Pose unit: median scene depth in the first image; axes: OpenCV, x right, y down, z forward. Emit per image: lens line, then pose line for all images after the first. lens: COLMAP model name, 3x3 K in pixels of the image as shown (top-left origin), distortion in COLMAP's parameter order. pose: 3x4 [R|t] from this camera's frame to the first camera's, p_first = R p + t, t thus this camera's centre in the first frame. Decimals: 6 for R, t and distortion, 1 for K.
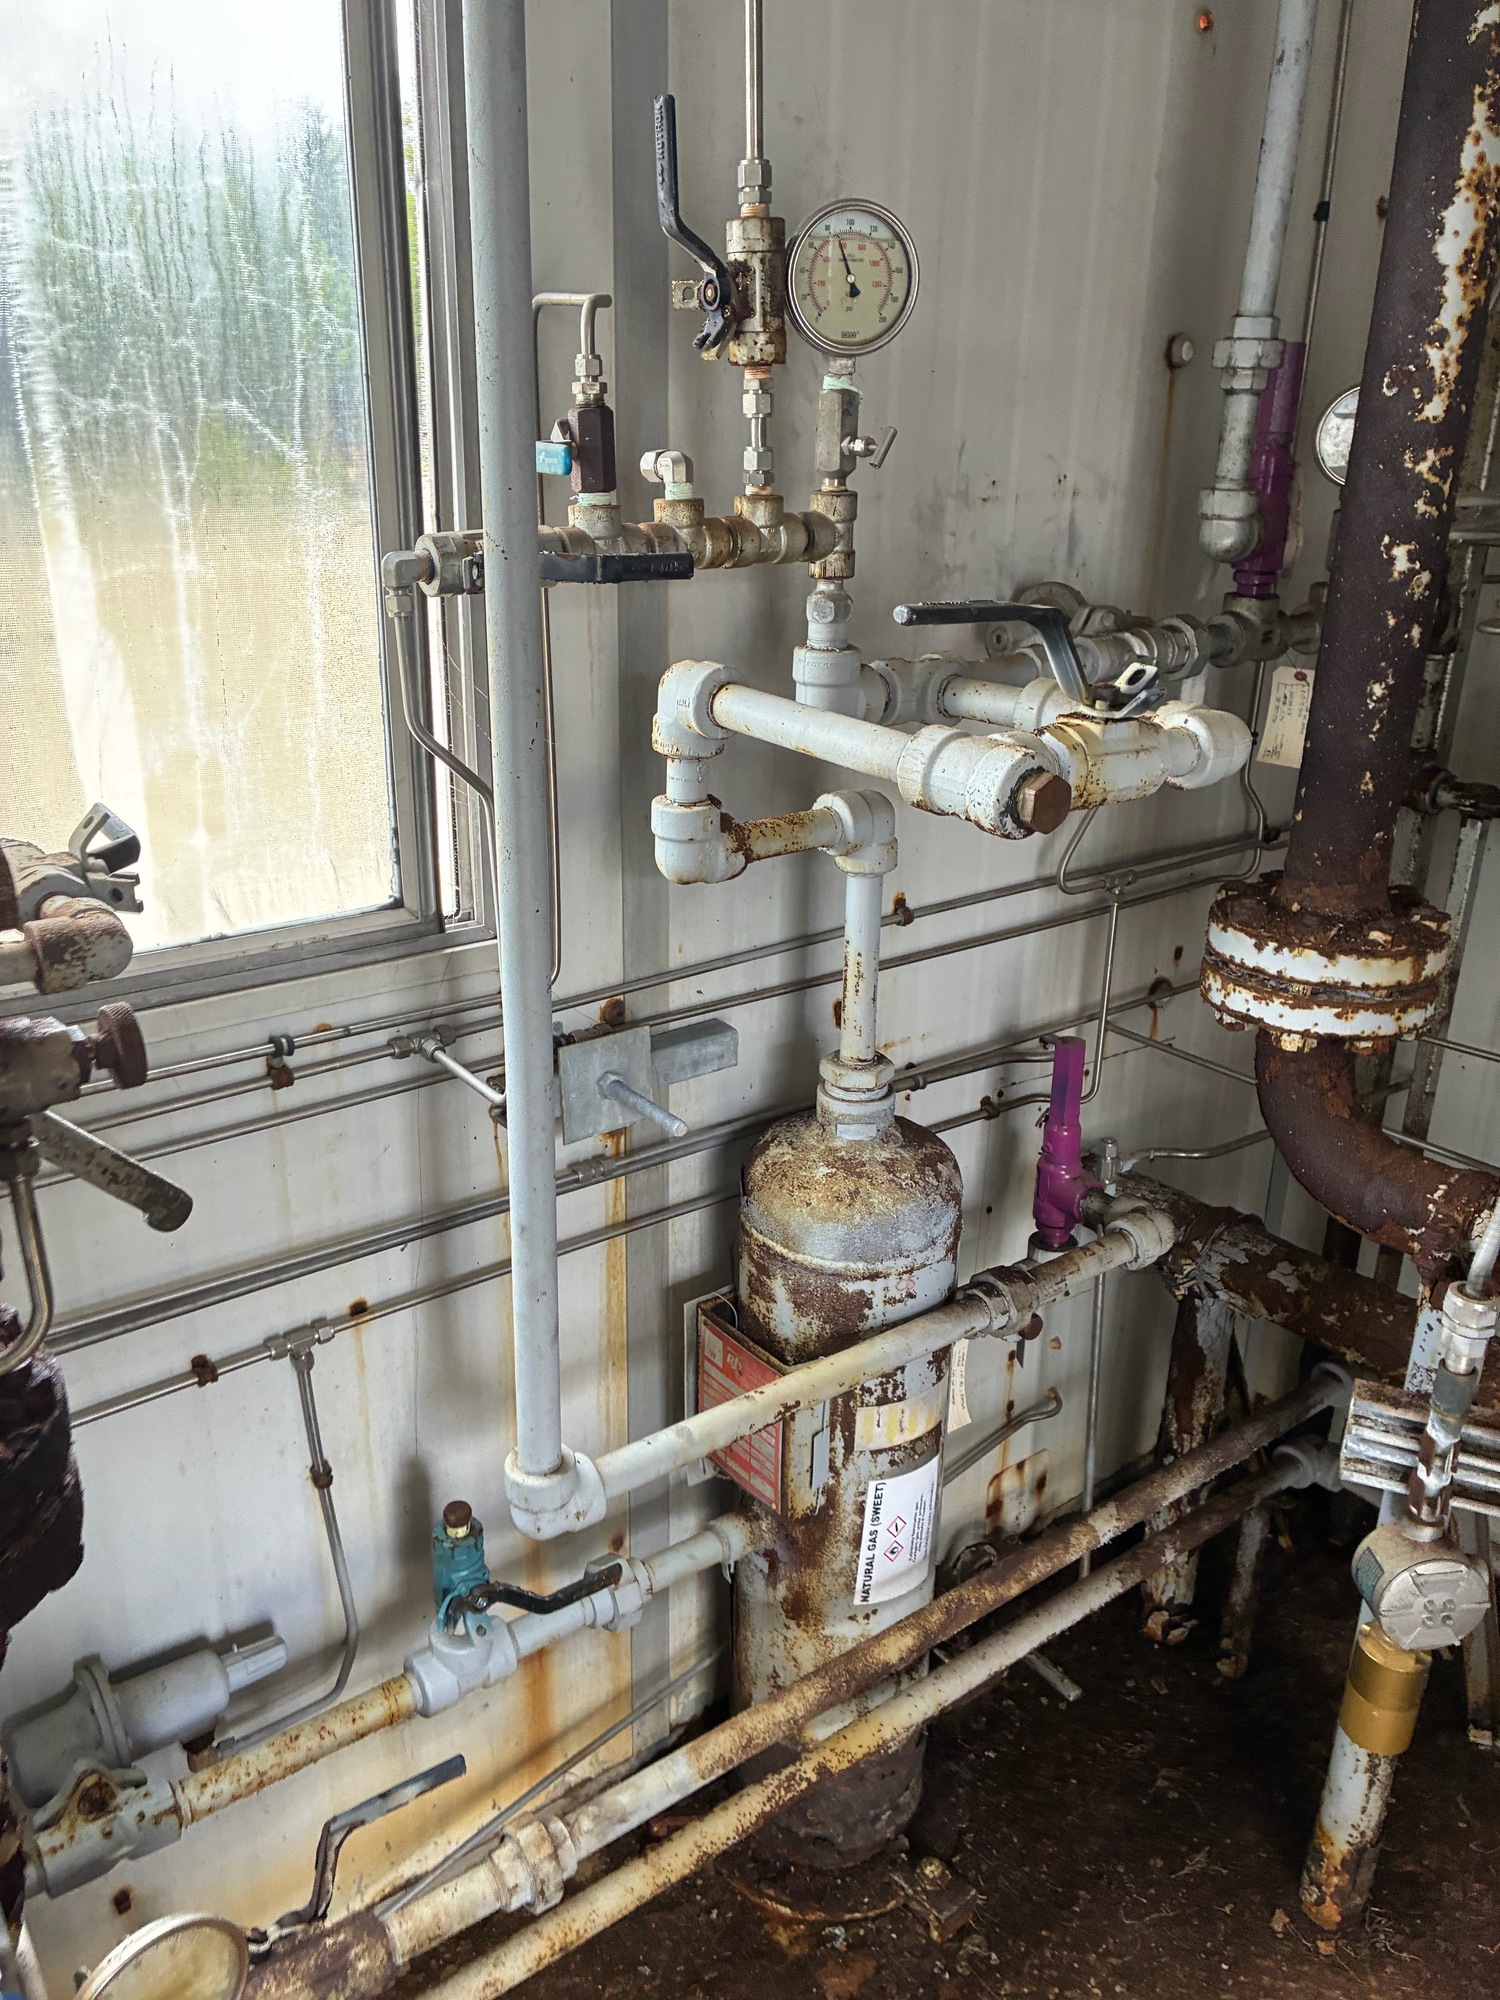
lens RADIAL K [[1532.6, 0, 724.7], [0, 1532.6, 1002.9], [0, 0, 1]] dist [0.052196, -0.065456]
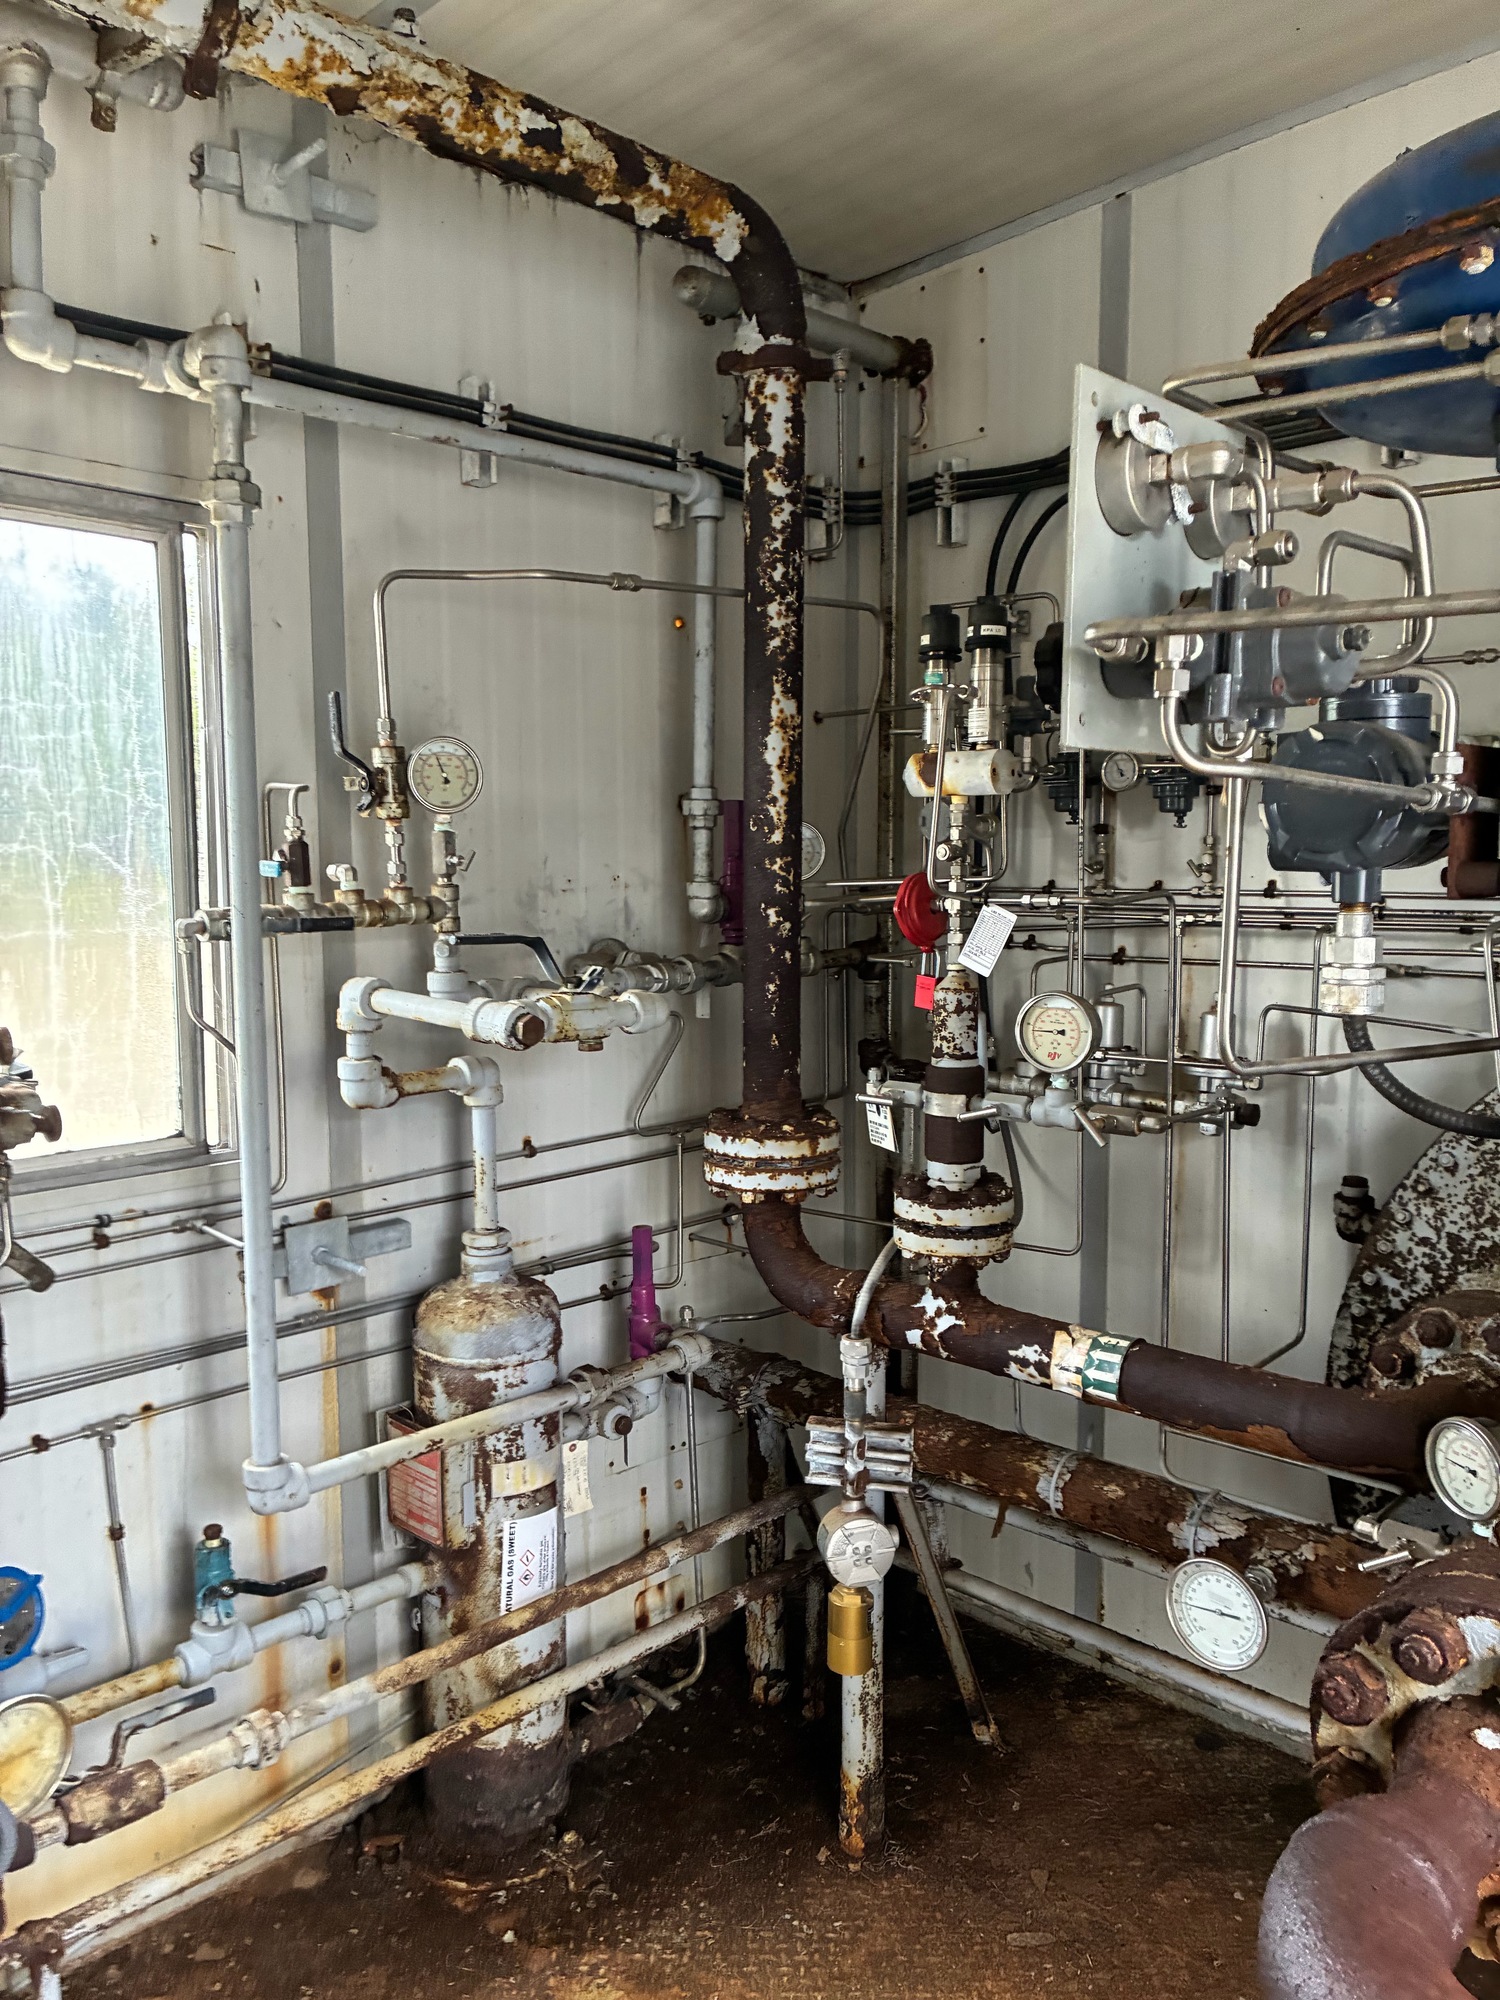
lens RADIAL K [[1532.6, 0, 729.5], [0, 1532.6, 1011.9], [0, 0, 1]] dist [0.052196, -0.065456]
pose [[0.989840, -0.034320, 0.137982, 0.132726], [0.067598, 0.967335, -0.244323, 0.236345], [-0.125089, 0.251168, 0.959827, -0.627034]]
